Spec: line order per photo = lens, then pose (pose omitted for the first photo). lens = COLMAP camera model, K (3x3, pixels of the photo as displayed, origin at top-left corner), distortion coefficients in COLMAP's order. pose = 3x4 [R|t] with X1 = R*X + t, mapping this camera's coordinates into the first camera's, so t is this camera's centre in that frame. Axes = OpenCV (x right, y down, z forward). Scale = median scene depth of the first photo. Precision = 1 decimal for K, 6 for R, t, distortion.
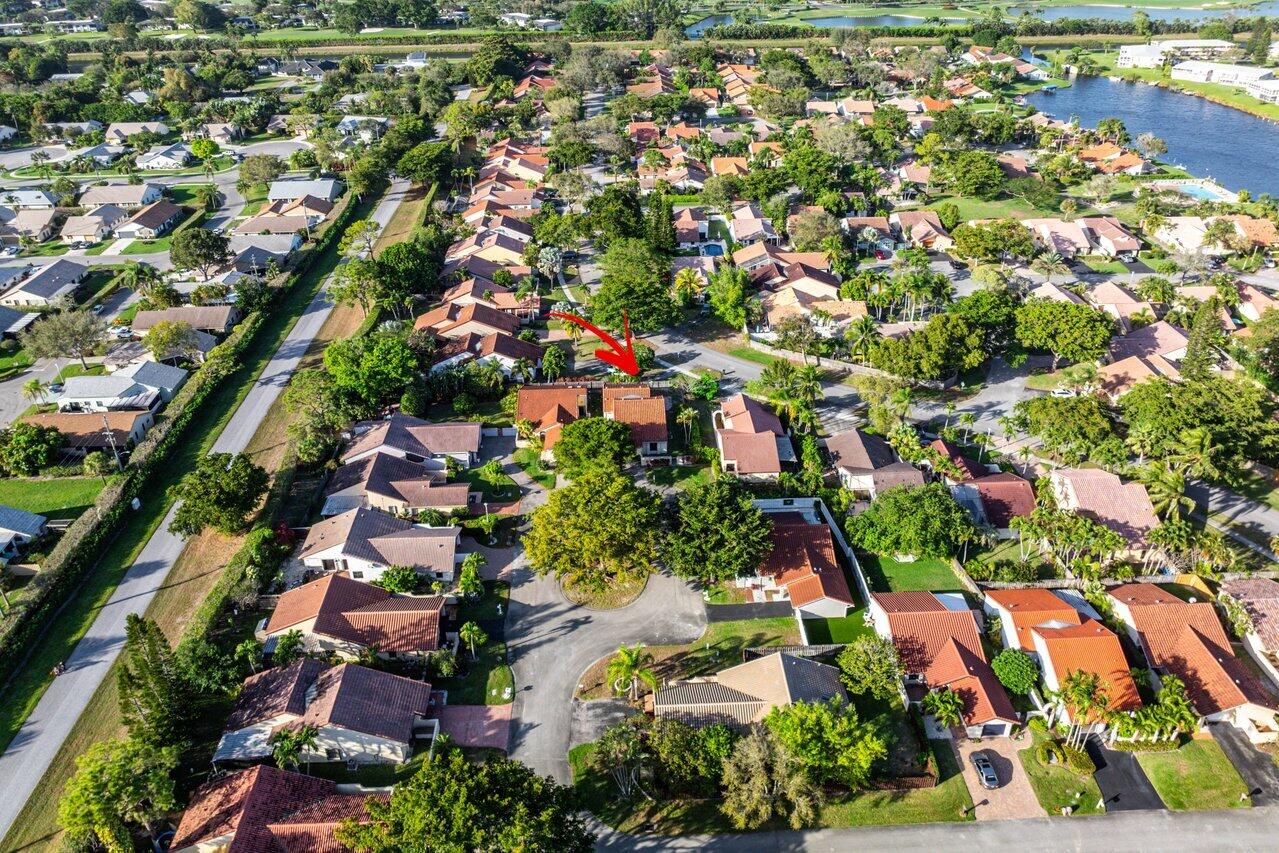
lens RADIAL K [[919.2, 0, 639.5], [0, 919.2, 426.5], [0, 0, 1]] dist [-0.009125, -0.000270]
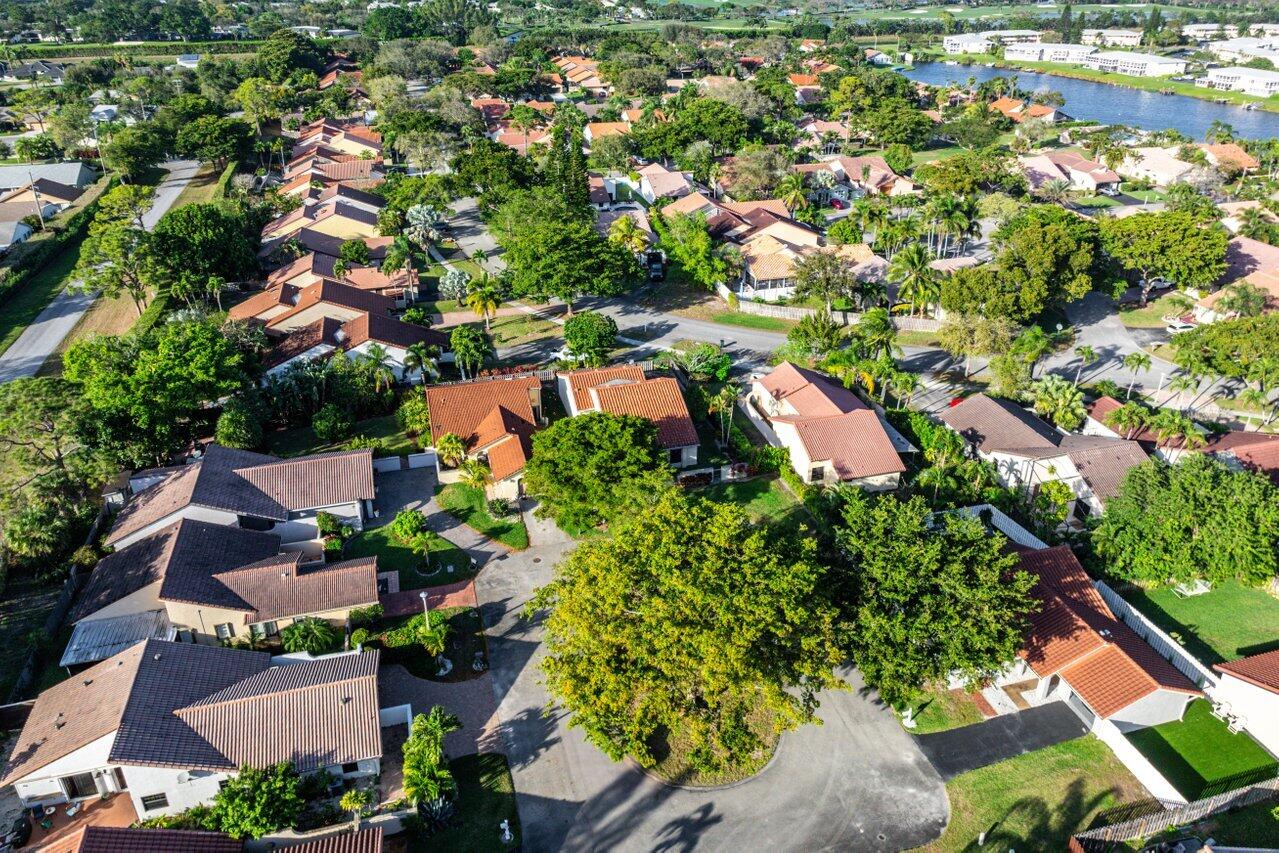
lens RADIAL K [[907.8, 0, 641.1], [0, 907.8, 403.9], [0, 0, 1]] dist [-0.003411, 0.009469]
pose [[0.974492, -0.097068, 0.202342, -0.113990], [0.111451, 0.991901, -0.060915, 0.020199], [-0.194791, 0.081912, 0.977418, 0.391026]]
